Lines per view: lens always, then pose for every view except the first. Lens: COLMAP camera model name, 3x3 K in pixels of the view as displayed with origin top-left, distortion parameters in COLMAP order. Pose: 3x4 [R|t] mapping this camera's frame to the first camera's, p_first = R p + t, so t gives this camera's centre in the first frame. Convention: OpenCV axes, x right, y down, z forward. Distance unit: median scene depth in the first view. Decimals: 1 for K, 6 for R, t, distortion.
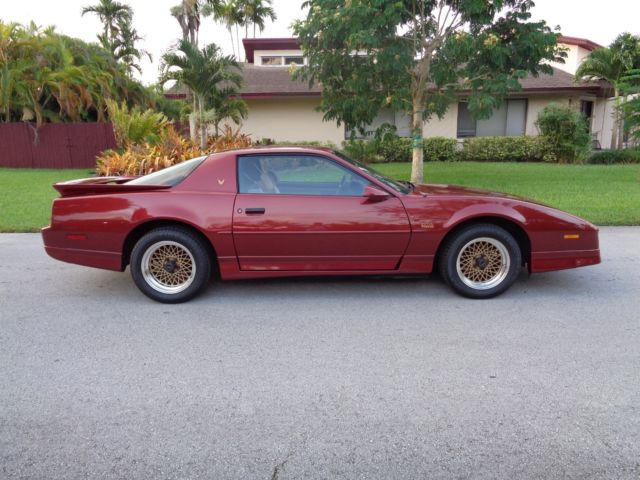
lens RADIAL K [[472.6, 0, 320.0], [0, 472.6, 240.0], [0, 0, 1]] dist [0.004786, 0.001318]
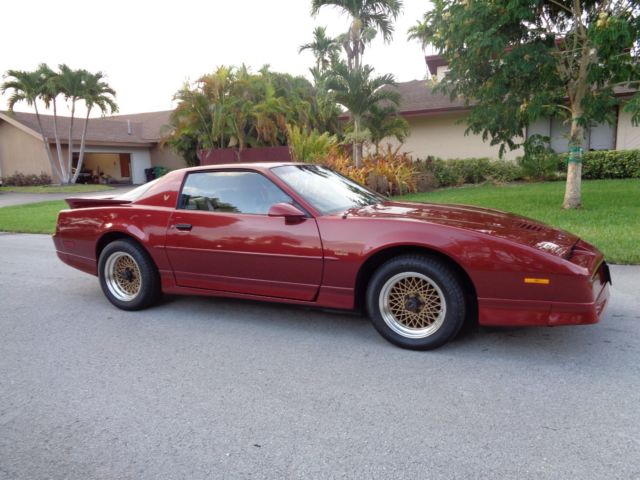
lens RADIAL K [[472.6, 0, 320.0], [0, 472.6, 240.0], [0, 0, 1]] dist [0.004786, 0.001318]
pose [[0.899381, 0.050917, -0.434191, 0.128482], [-0.067898, 0.997411, -0.023680, -0.006987], [0.431862, 0.050778, 0.900509, 0.051457]]
